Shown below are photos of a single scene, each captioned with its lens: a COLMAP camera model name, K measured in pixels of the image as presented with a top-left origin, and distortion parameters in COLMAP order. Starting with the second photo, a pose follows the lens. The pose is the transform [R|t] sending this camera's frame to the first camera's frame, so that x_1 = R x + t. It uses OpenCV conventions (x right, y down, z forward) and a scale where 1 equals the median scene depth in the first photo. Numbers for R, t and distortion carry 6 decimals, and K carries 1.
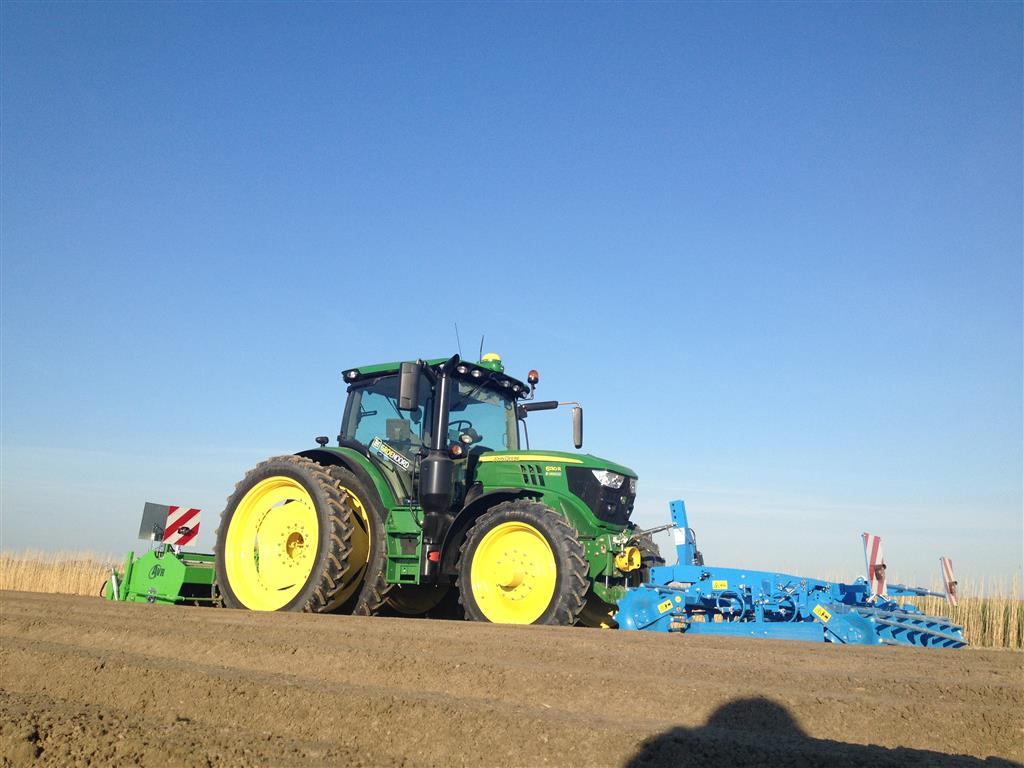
lens RADIAL K [[960.6, 0, 512.0], [0, 960.6, 384.0], [0, 0, 1]] dist [0.160161, -0.002135]
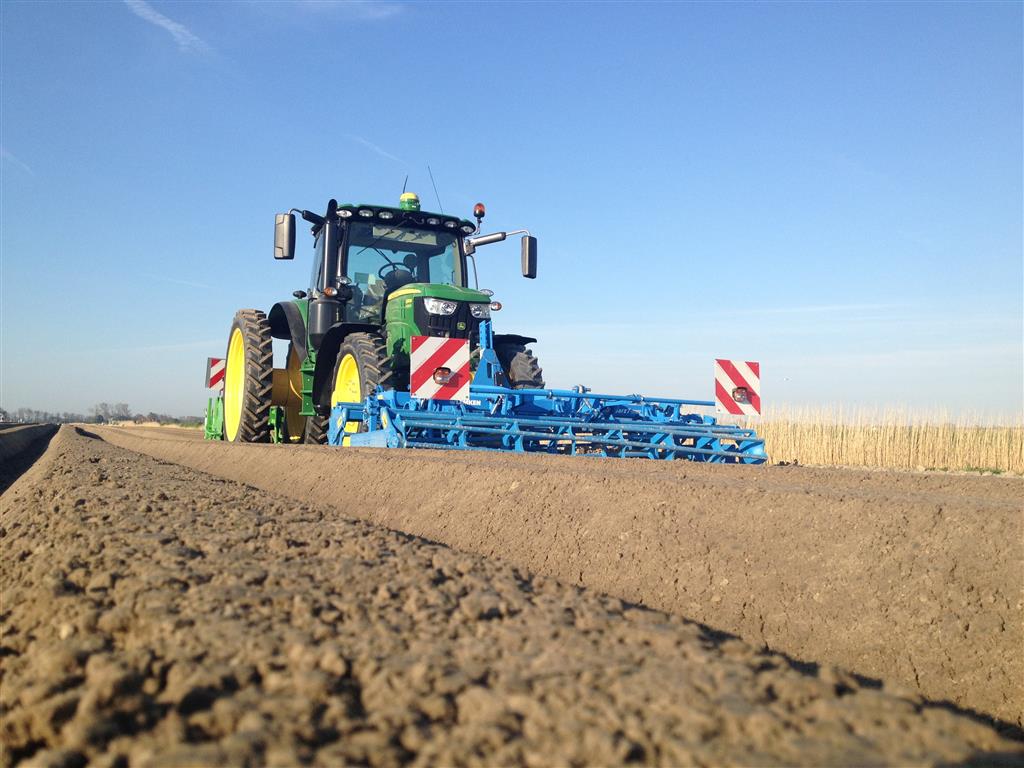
lens RADIAL K [[960.6, 0, 512.0], [0, 960.6, 384.0], [0, 0, 1]] dist [0.160161, -0.002135]
pose [[0.841978, -0.041148, -0.537941, 0.603857], [0.114931, 0.987880, 0.104325, 0.072167], [0.527128, -0.149666, 0.836502, 0.183274]]
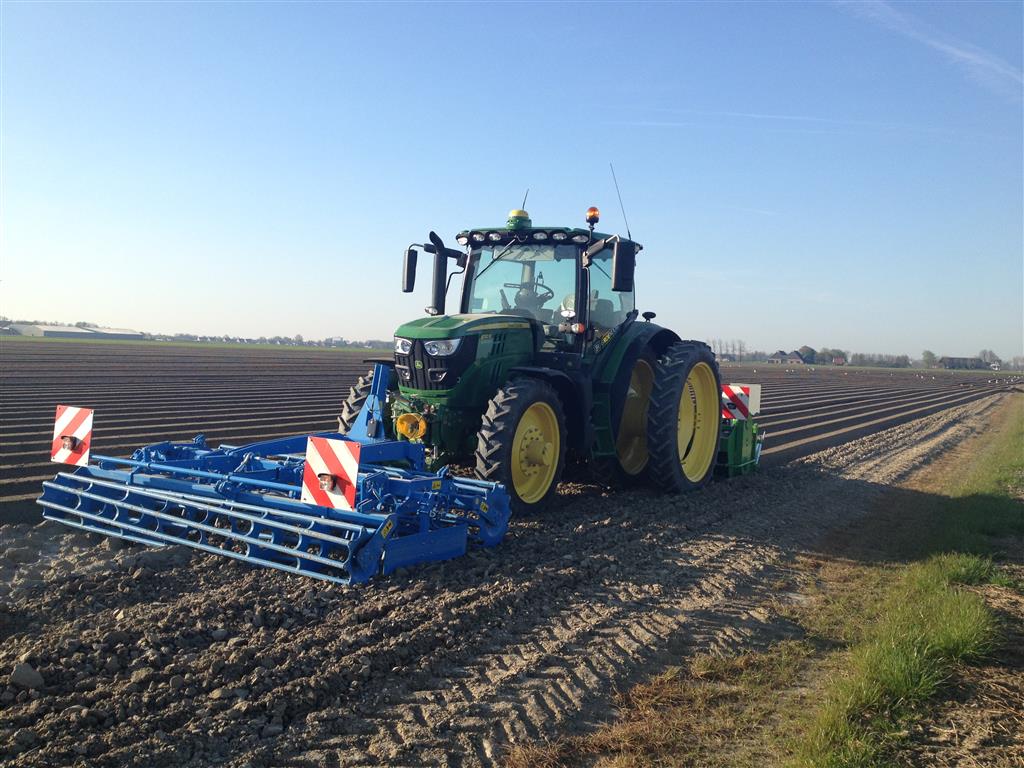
lens RADIAL K [[960.6, 0, 512.0], [0, 960.6, 384.0], [0, 0, 1]] dist [0.160161, -0.002135]
pose [[0.029278, 0.010147, -0.999520, 0.925534], [0.159852, 0.987031, 0.014703, 0.122406], [0.986707, -0.160206, 0.027276, 0.936899]]
